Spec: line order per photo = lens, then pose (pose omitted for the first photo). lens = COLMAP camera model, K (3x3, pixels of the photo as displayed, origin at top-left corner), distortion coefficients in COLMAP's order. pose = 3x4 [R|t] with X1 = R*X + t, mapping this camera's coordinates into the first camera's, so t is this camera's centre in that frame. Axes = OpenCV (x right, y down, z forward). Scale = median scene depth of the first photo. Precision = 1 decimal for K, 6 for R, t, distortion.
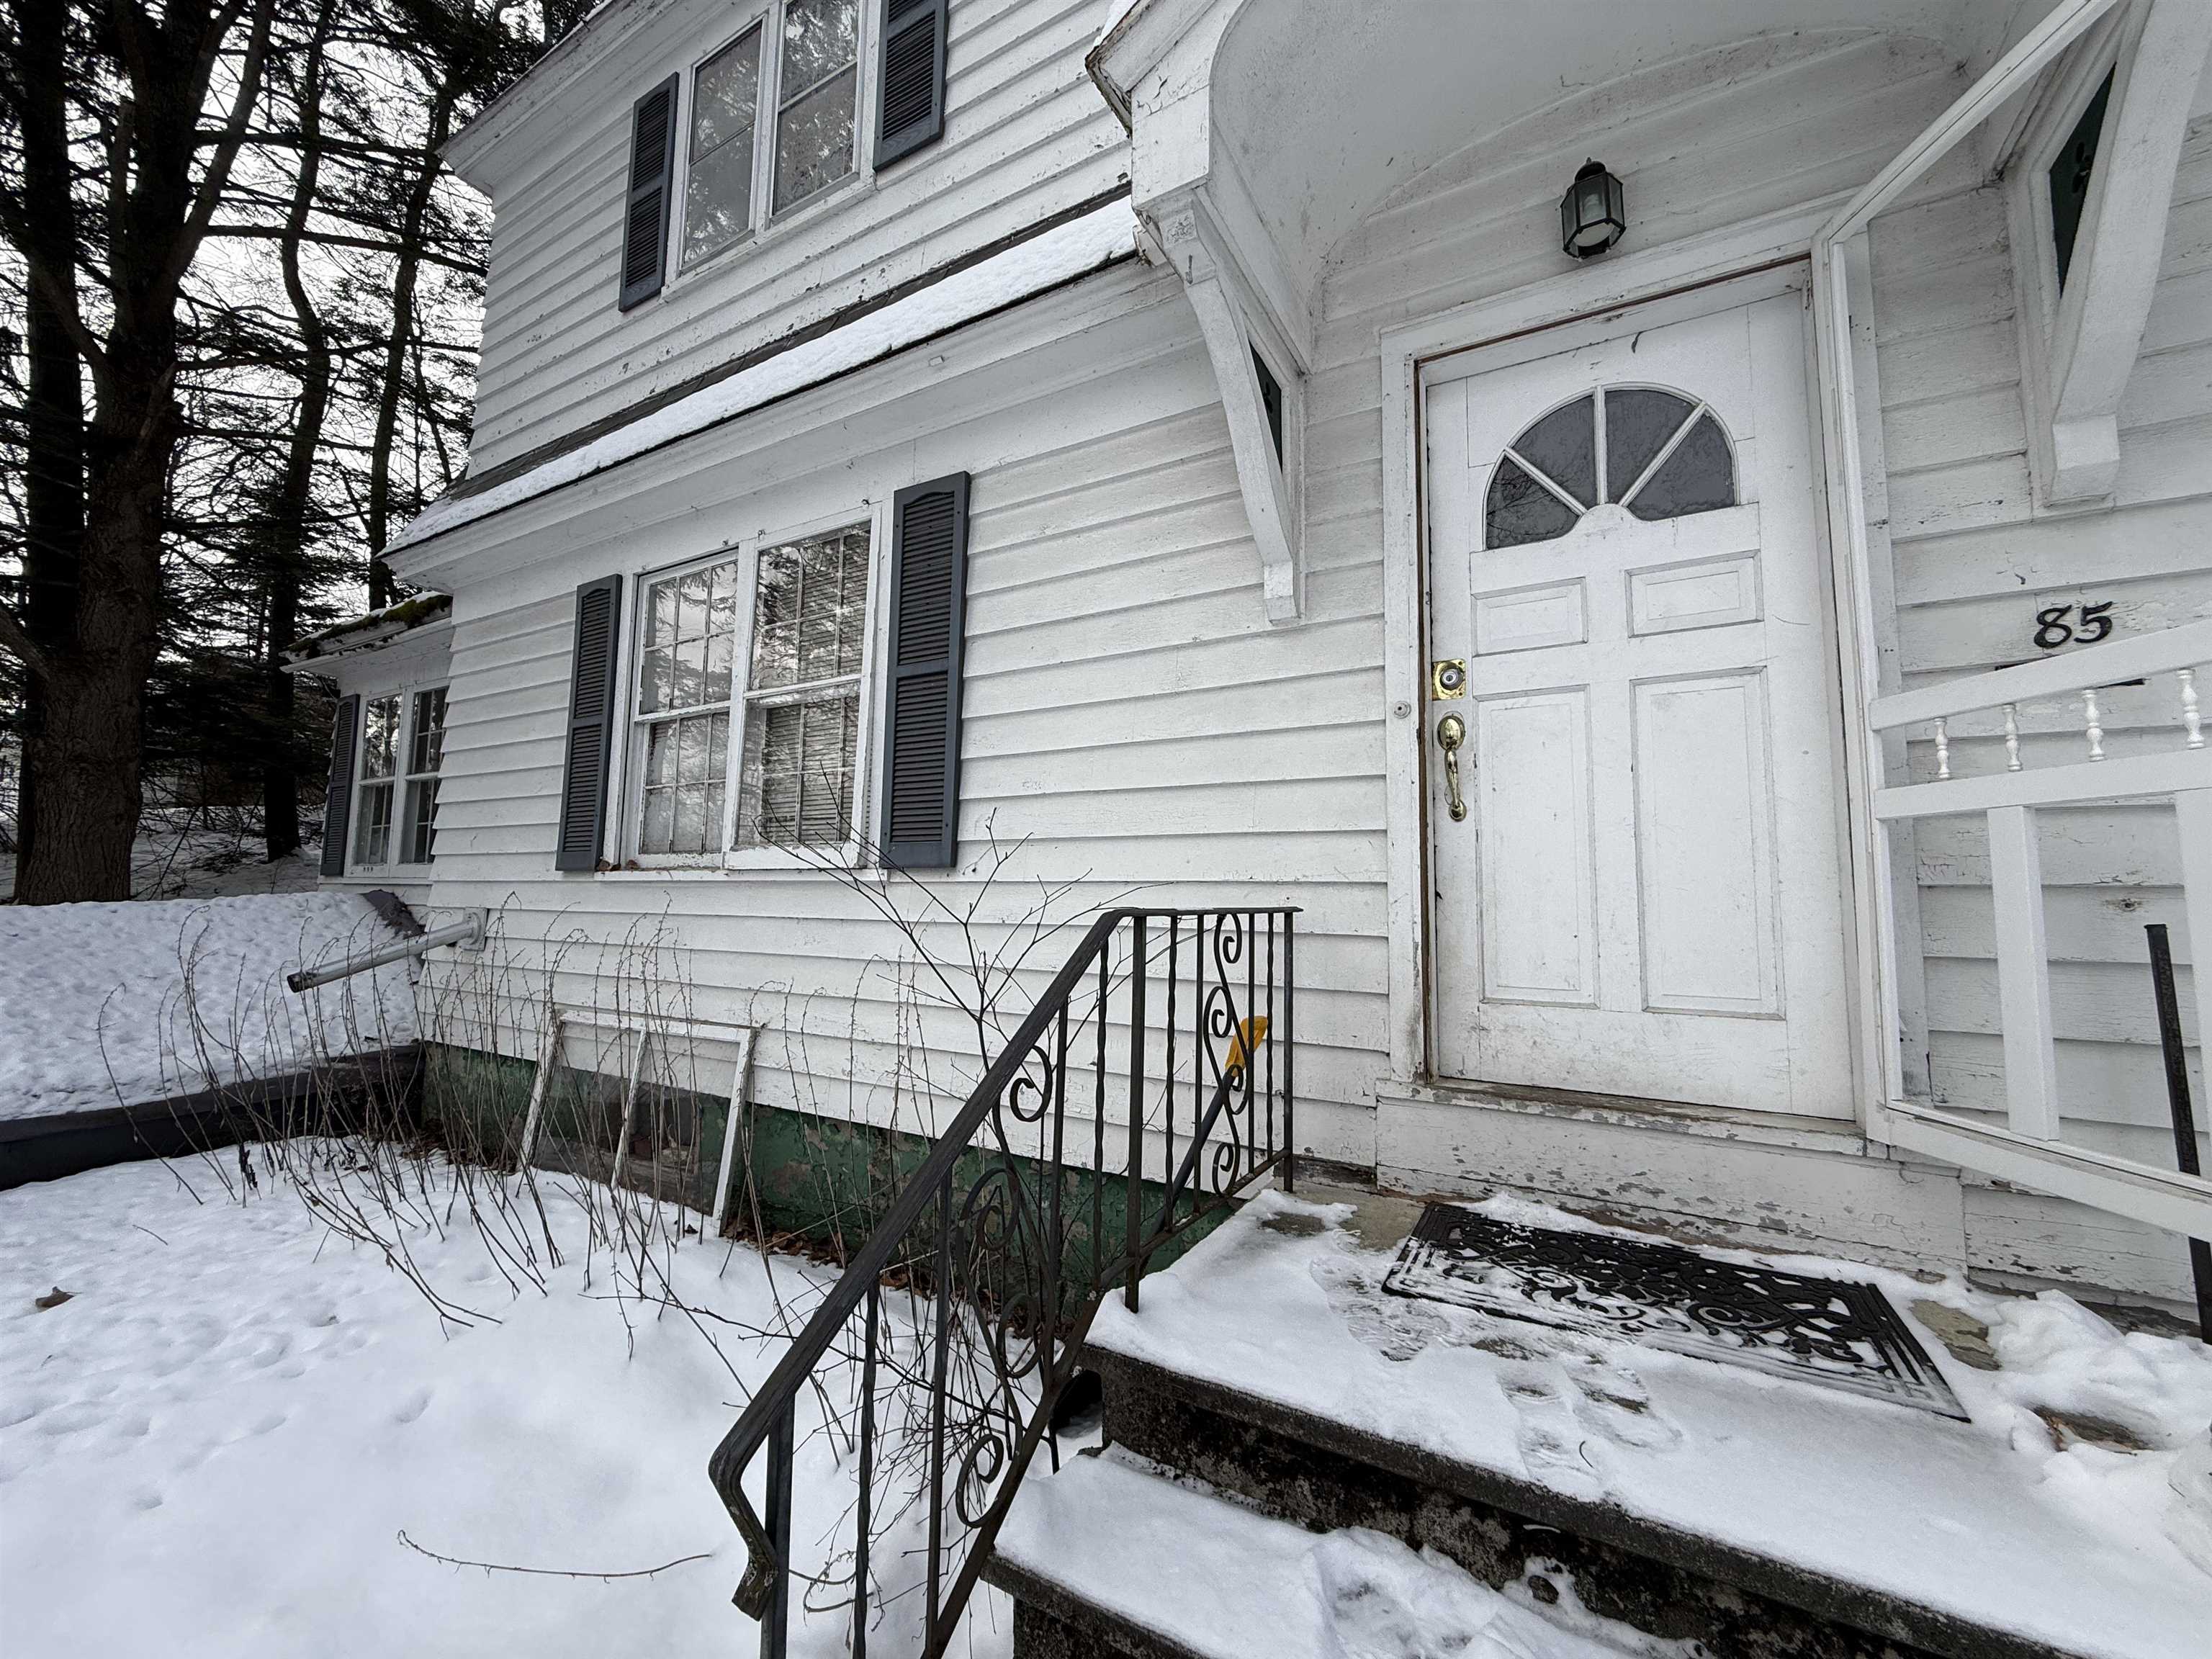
lens RADIAL K [[875.4, 0, 1096.7], [0, 875.4, 827.5], [0, 0, 1]] dist [-0.000309, -0.000130]
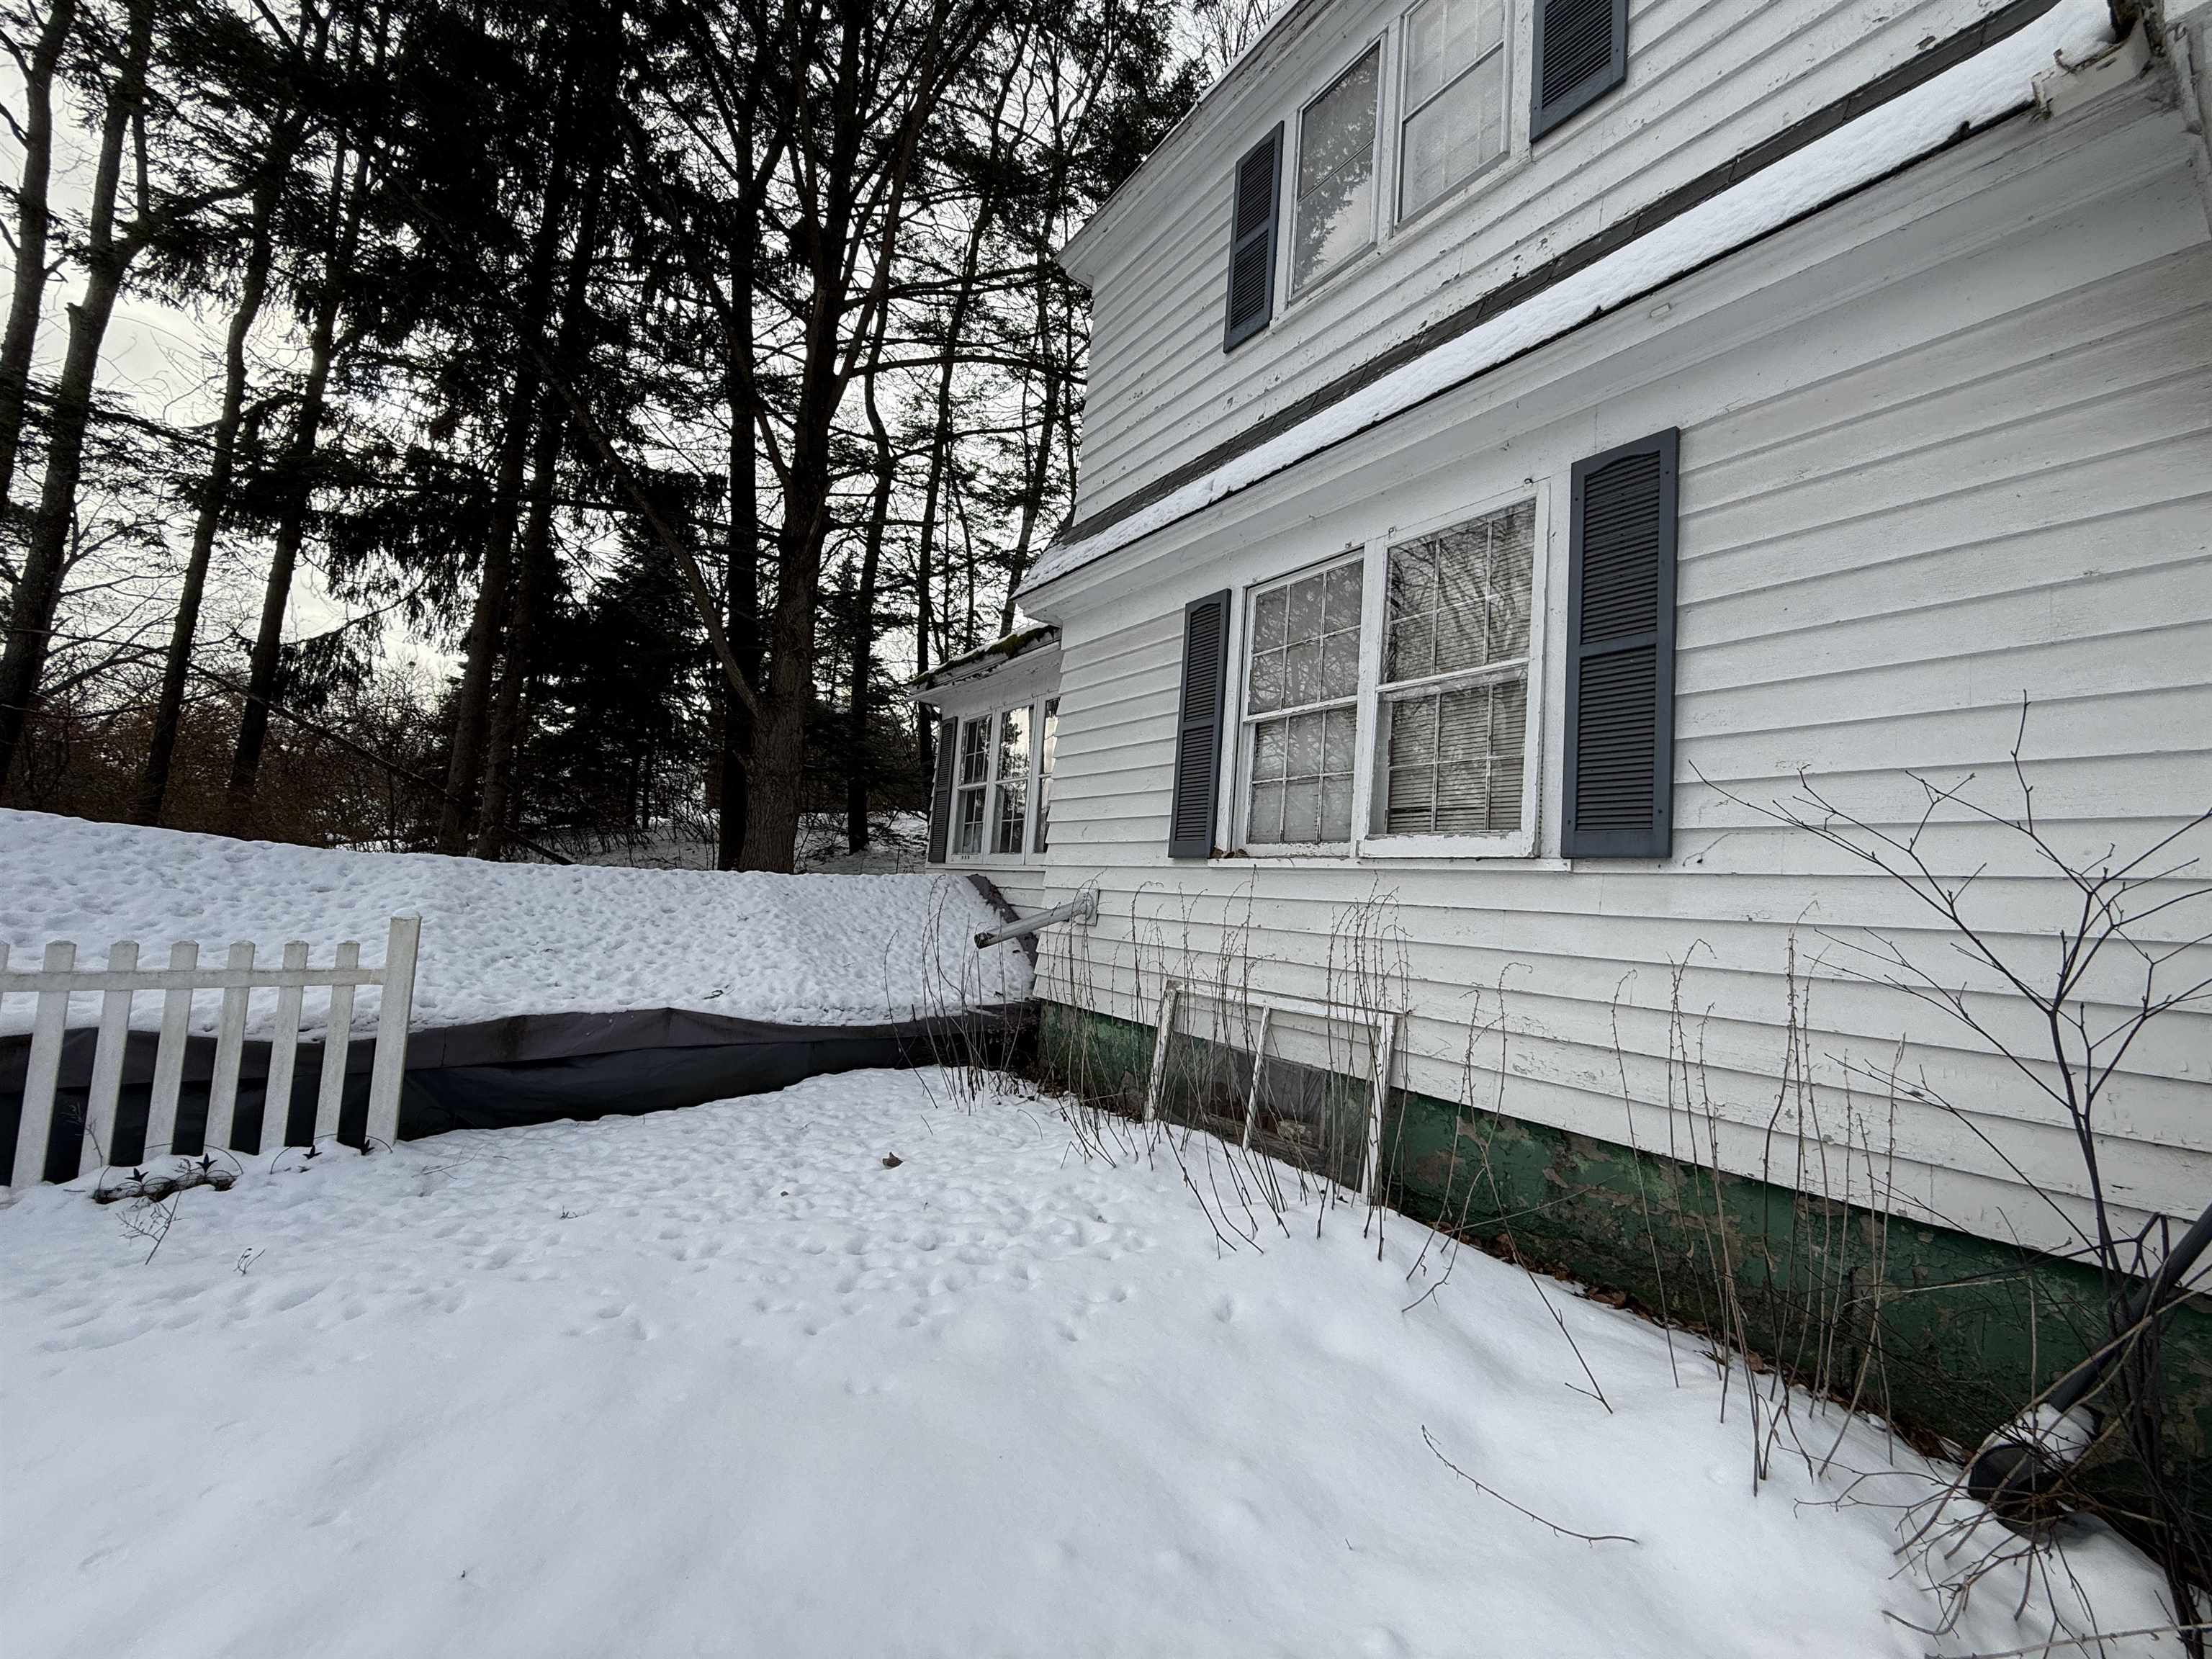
lens RADIAL K [[875.4, 0, 1095.4], [0, 875.4, 824.9], [0, 0, 1]] dist [-0.000309, -0.000130]
pose [[0.906626, 0.011454, -0.421779, -0.244957], [-0.019631, 0.999694, -0.015051, 0.028086], [0.421477, 0.021925, 0.906574, -0.061653]]
